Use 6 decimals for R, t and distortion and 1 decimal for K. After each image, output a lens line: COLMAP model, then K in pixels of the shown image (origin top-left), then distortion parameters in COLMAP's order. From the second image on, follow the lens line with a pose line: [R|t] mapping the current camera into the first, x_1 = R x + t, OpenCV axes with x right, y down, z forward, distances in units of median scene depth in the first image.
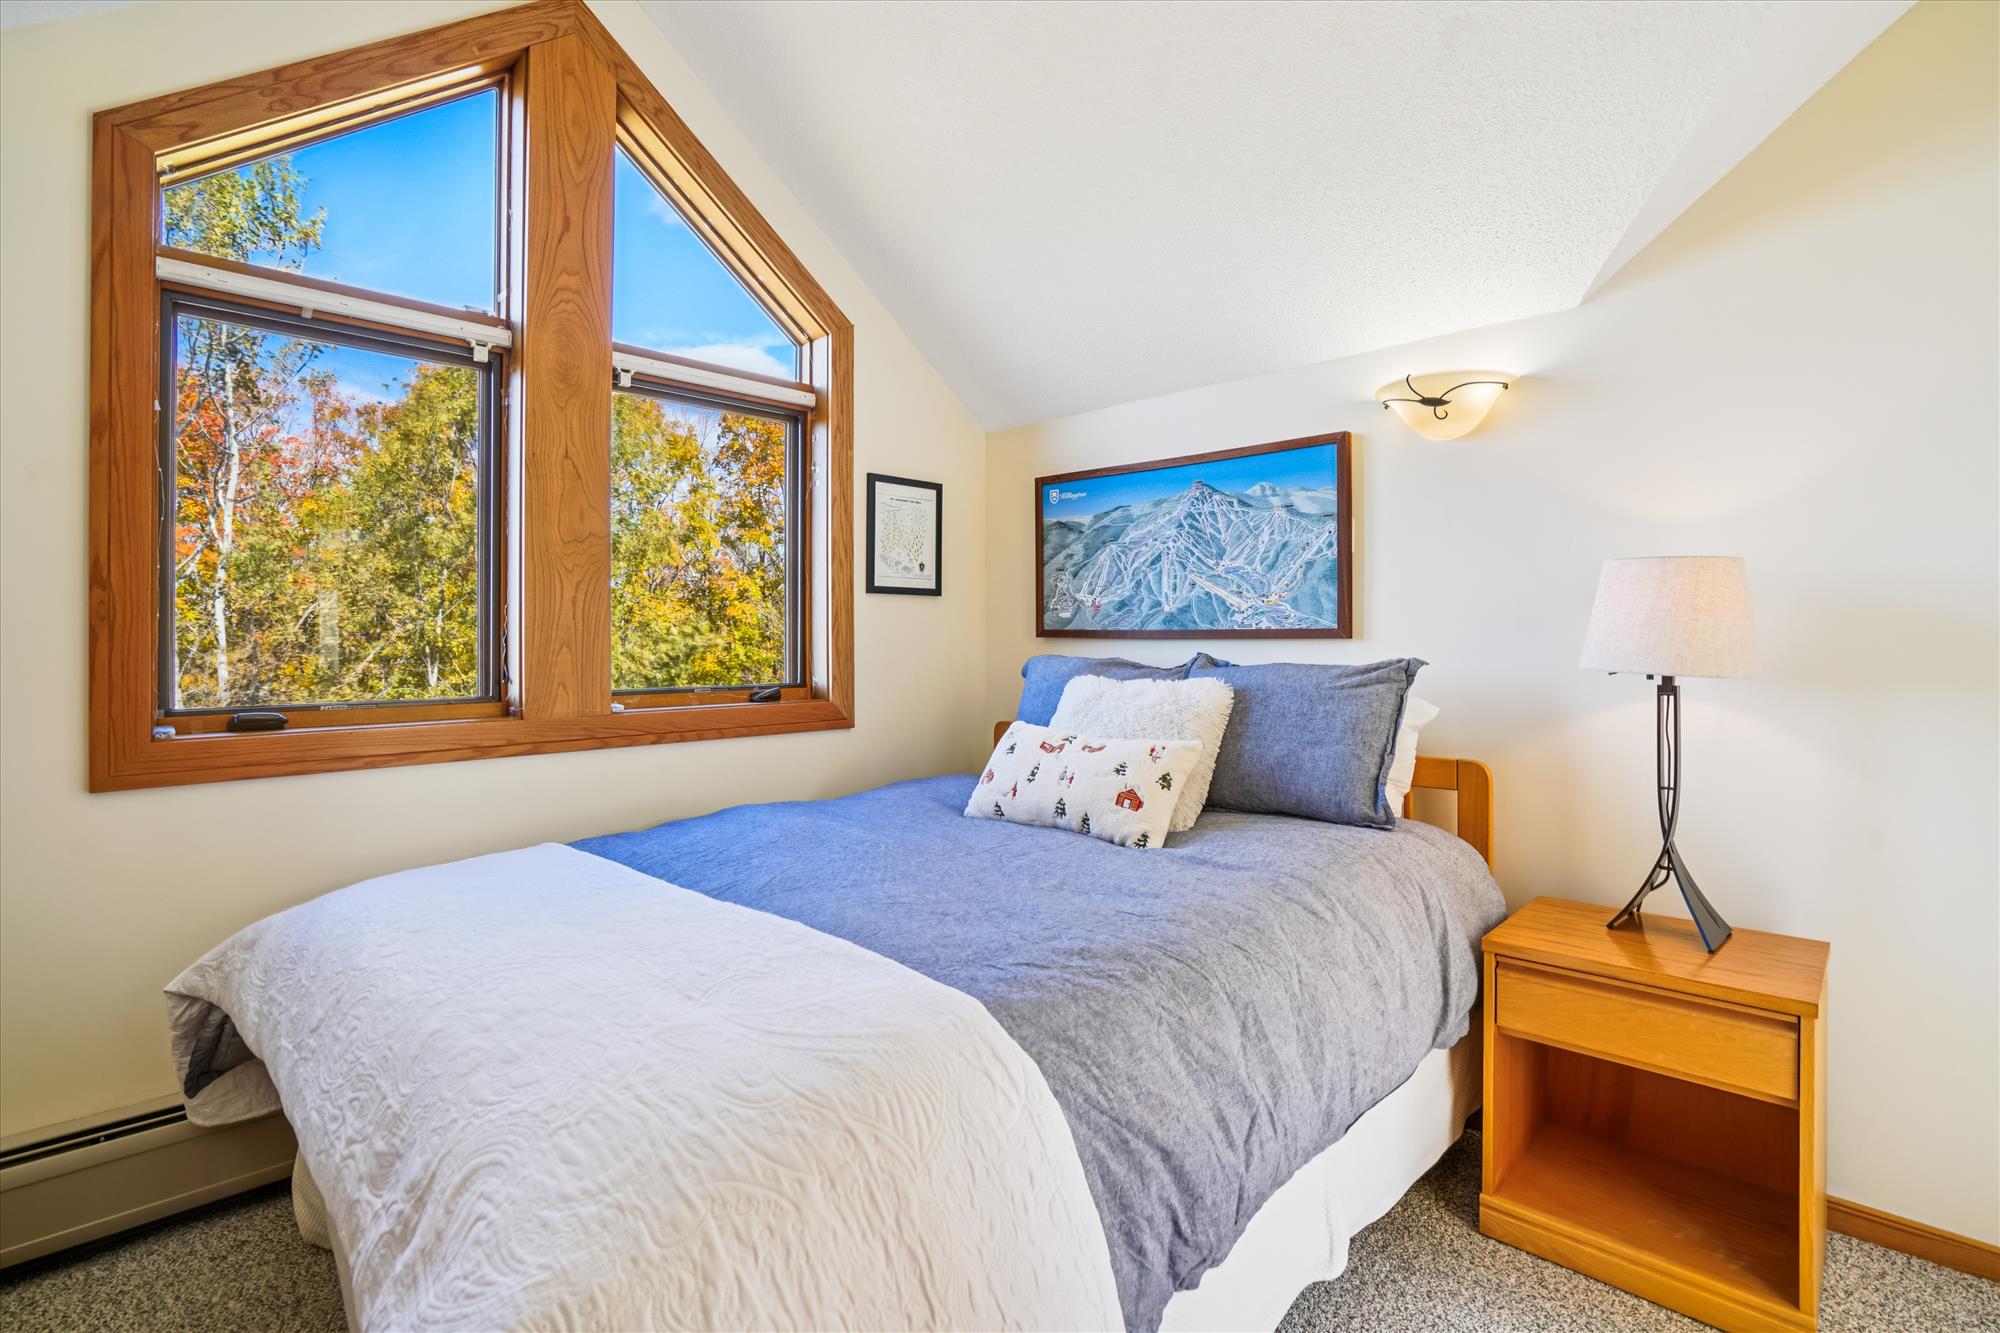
lens RADIAL K [[948.5, 0, 1009.6], [0, 948.5, 632.3], [0, 0, 1]] dist [-0.002997, 0.000515]
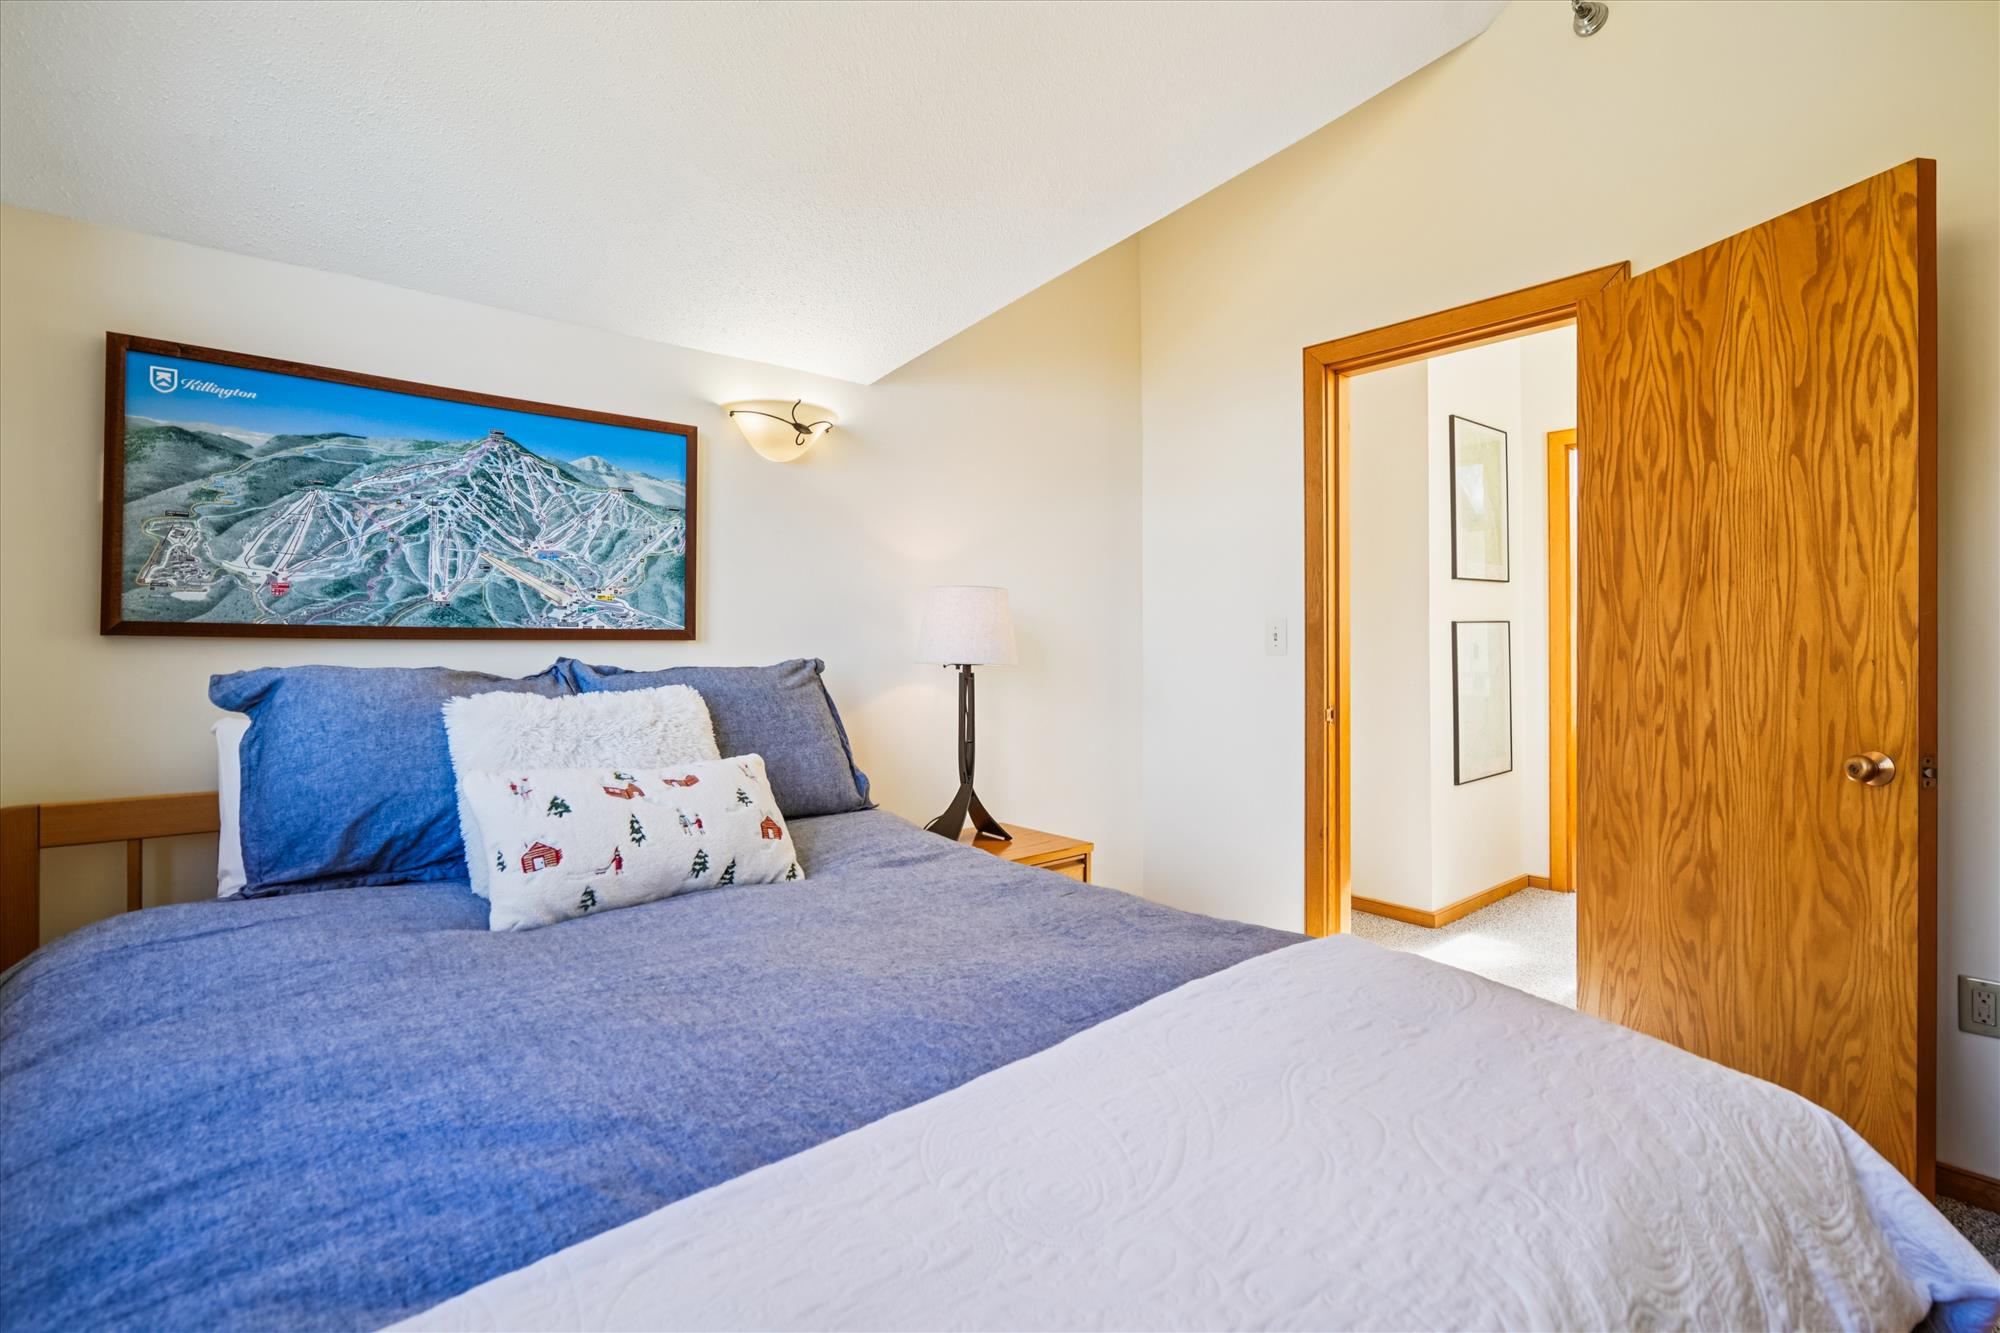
lens RADIAL K [[948.5, 0, 1009.6], [0, 948.5, 632.3], [0, 0, 1]] dist [-0.002997, 0.000515]
pose [[0.088569, 0.014310, 0.995967, -0.526445], [-0.007126, 0.999880, -0.013733, 0.008389], [-0.996045, -0.005881, 0.088660, 0.535483]]
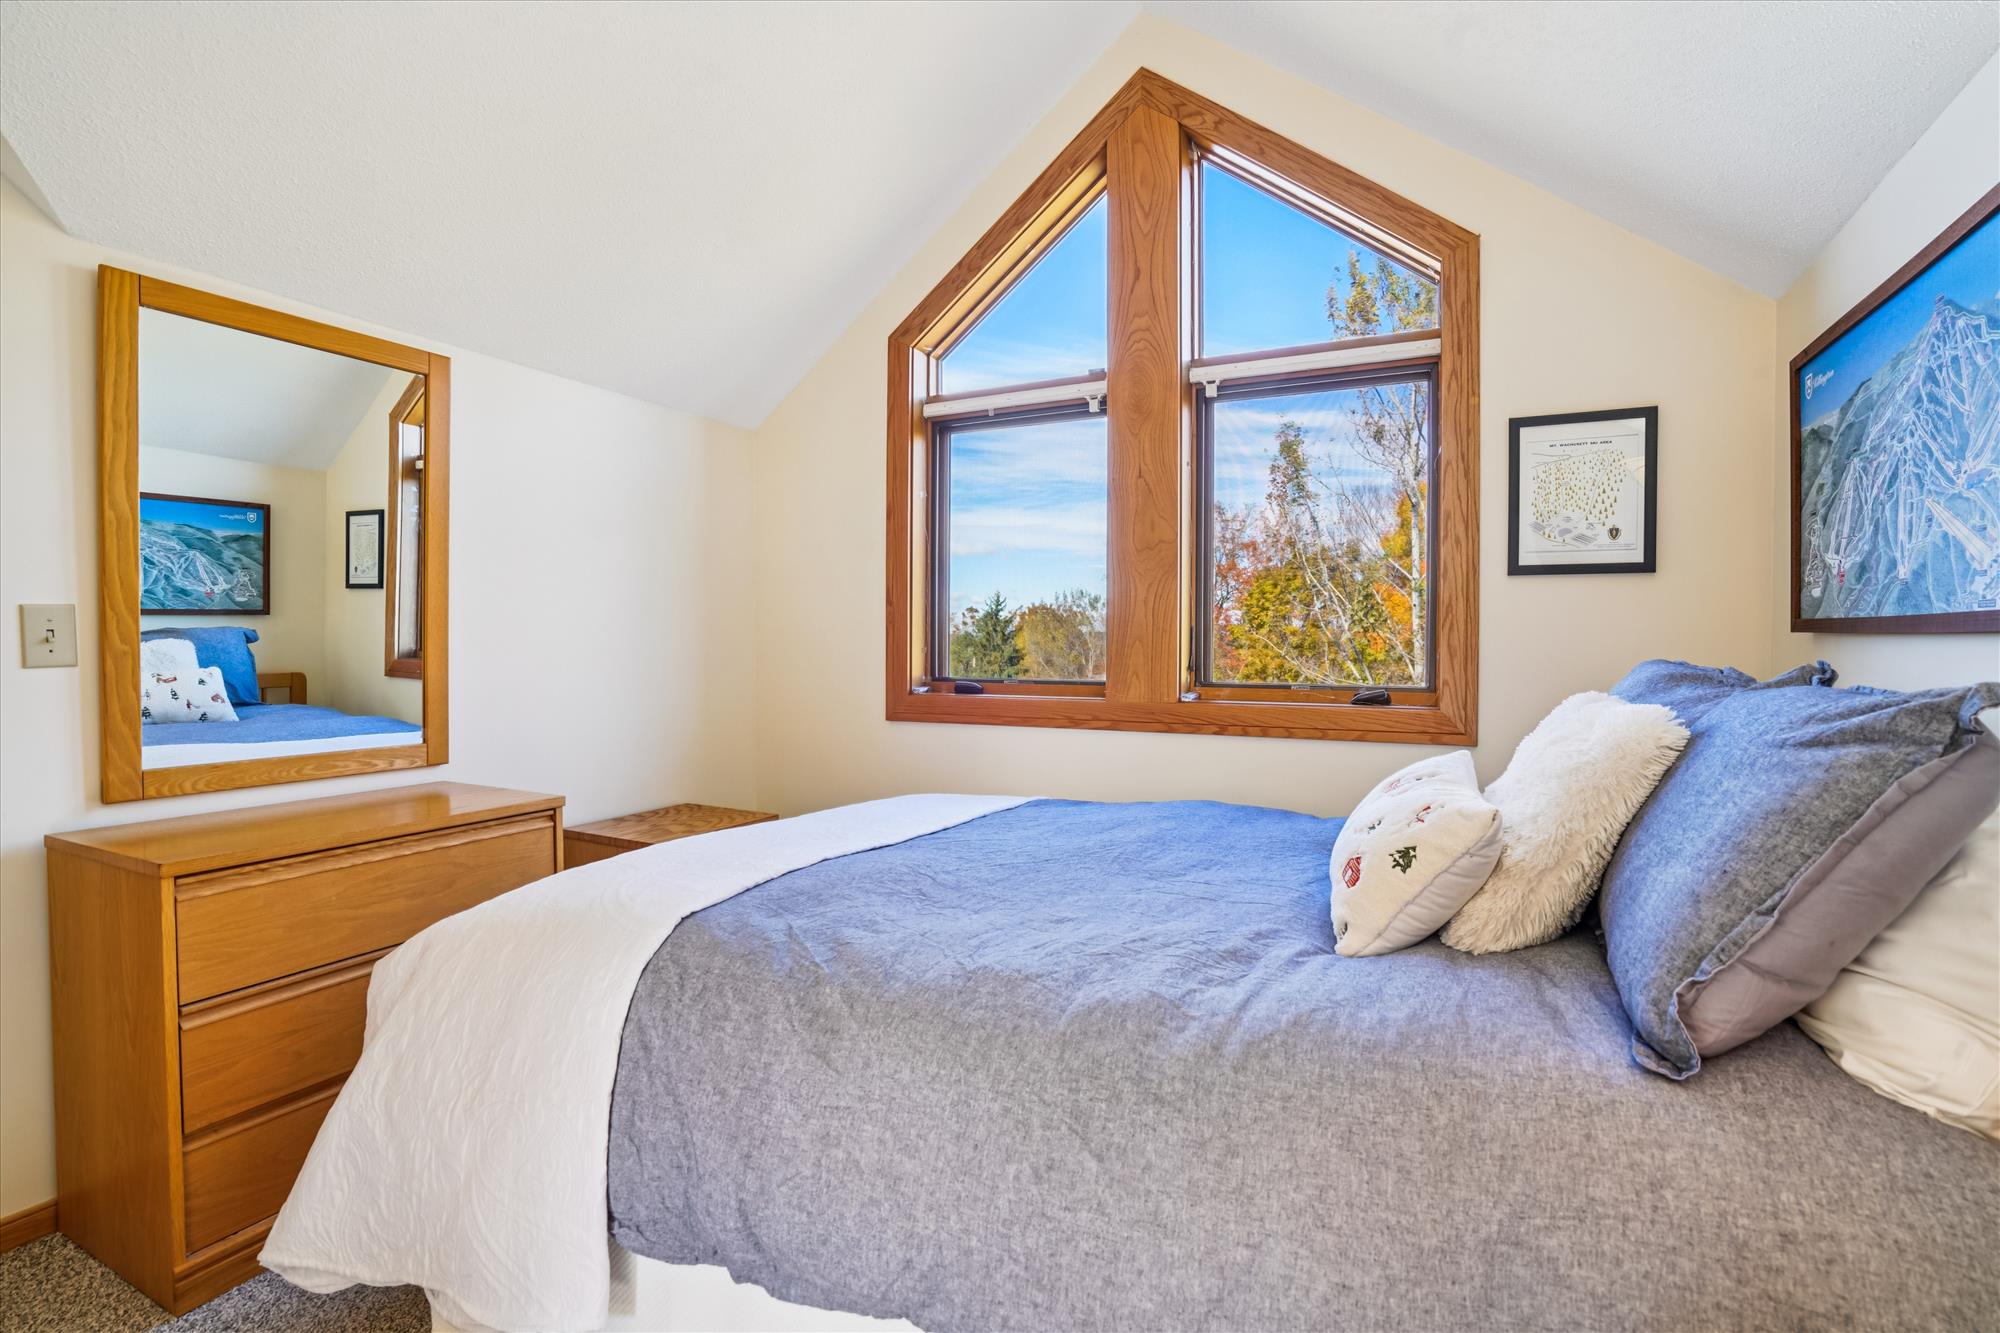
lens RADIAL K [[964.6, 0, 1026.4], [0, 964.6, 662.8], [0, 0, 1]] dist [-0.034007, 0.020679]
pose [[0.312044, 0.026020, -0.949711, 0.520530], [0.002822, 0.999595, 0.028314, 0.006995], [0.950063, -0.011515, 0.311844, 0.429023]]
